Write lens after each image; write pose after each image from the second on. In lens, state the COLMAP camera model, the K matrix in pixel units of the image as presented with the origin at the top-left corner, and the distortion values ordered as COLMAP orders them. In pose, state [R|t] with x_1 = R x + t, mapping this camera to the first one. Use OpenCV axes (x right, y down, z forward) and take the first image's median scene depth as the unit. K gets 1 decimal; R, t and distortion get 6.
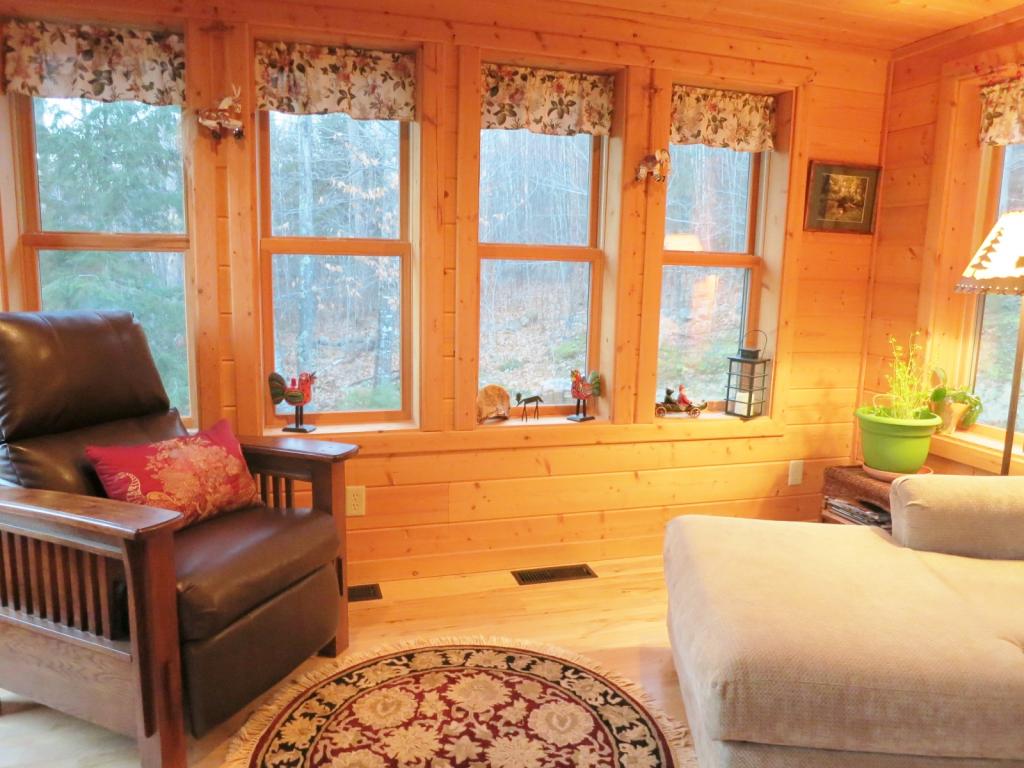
lens RADIAL K [[735.4, 0, 512.1], [0, 735.4, 377.8], [0, 0, 1]] dist [-0.058645, 0.018572]
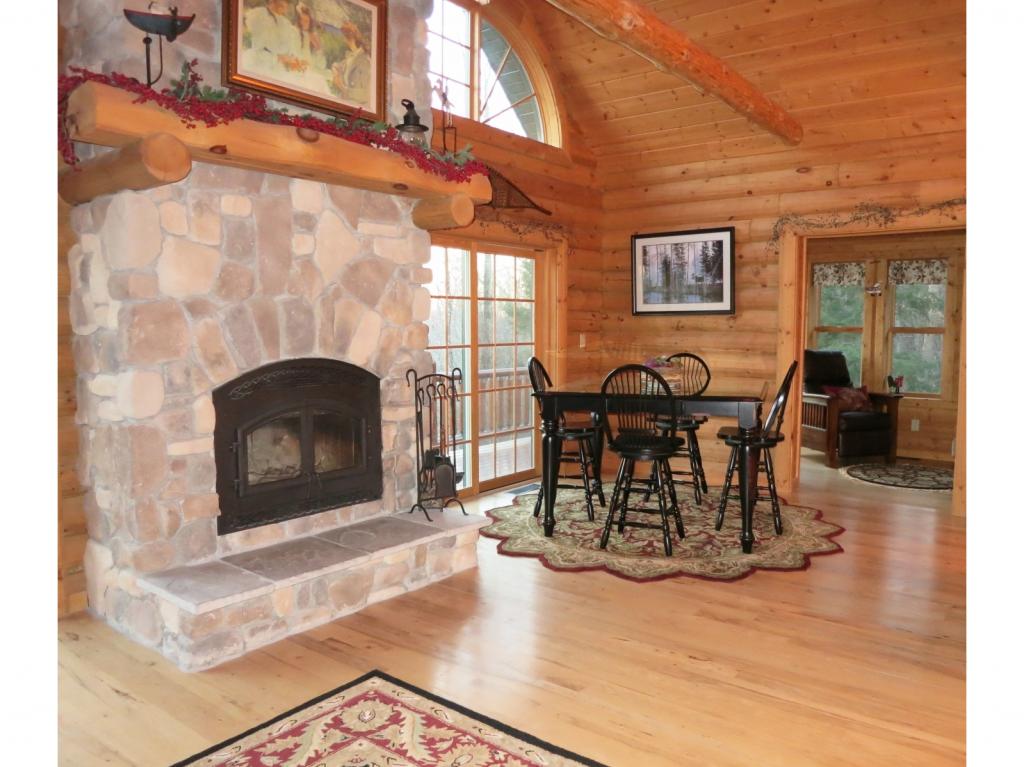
lens RADIAL K [[735.4, 0, 568.2], [0, 735.4, 380.8], [0, 0, 1]] dist [-0.058645, 0.018572]
pose [[0.604784, 0.041021, -0.795332, 1.193643], [-0.116456, 0.992493, -0.037365, 0.272252], [0.787828, 0.115219, 0.605021, -1.722377]]
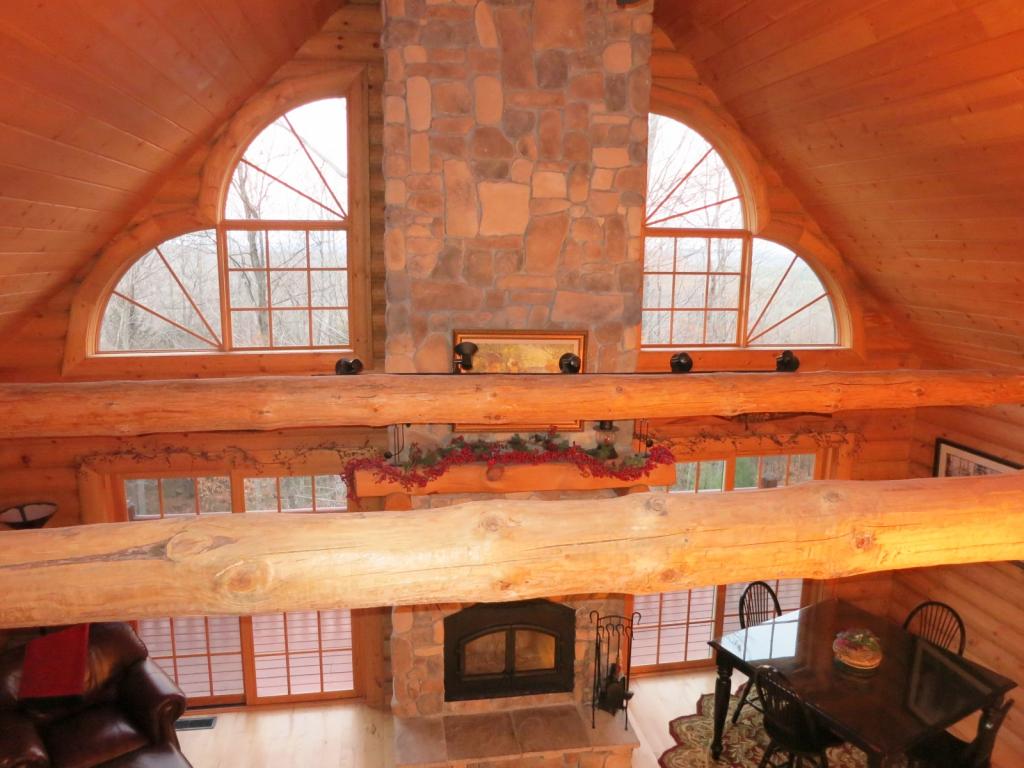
lens RADIAL K [[735.4, 0, 507.5], [0, 735.4, 380.9], [0, 0, 1]] dist [-0.058645, 0.018572]
pose [[-0.121048, 0.158592, -0.979896, 1.620478], [-0.170861, 0.969092, 0.177950, -0.664092], [0.977831, 0.188967, -0.090210, -1.231434]]
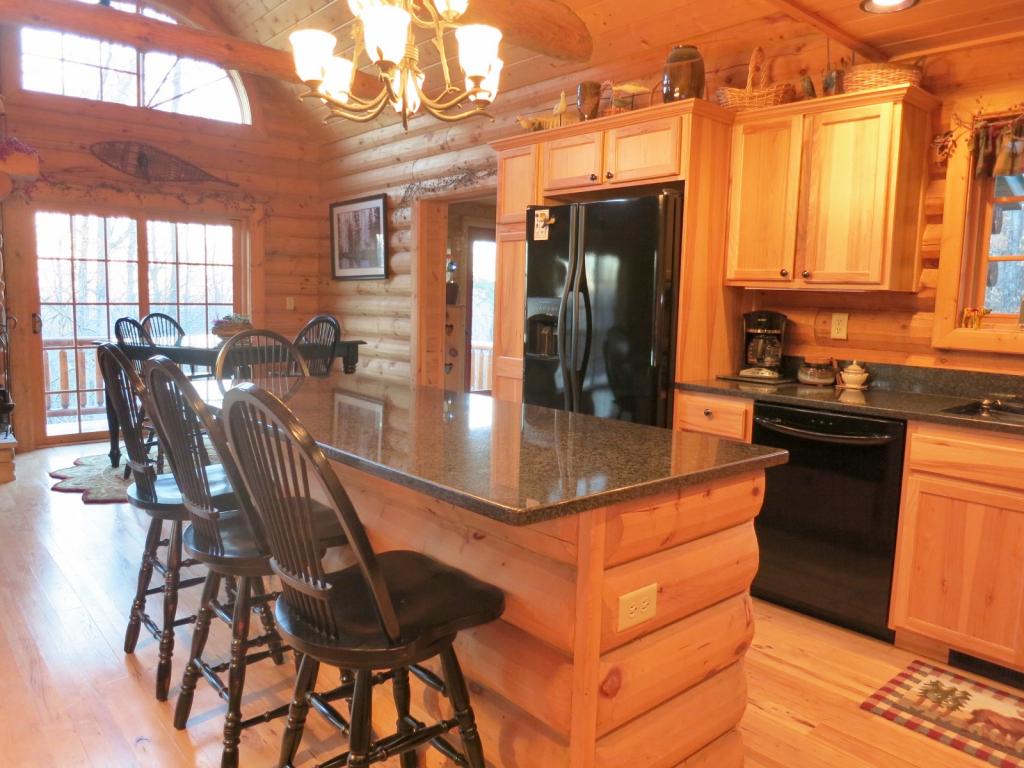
lens RADIAL K [[735.4, 0, 511.8], [0, 735.4, 381.8], [0, 0, 1]] dist [-0.058645, 0.018572]
pose [[0.414123, 0.088437, -0.905914, 2.021822], [-0.156759, 0.987327, 0.024725, 0.129632], [0.896621, 0.131772, 0.422739, -0.557108]]
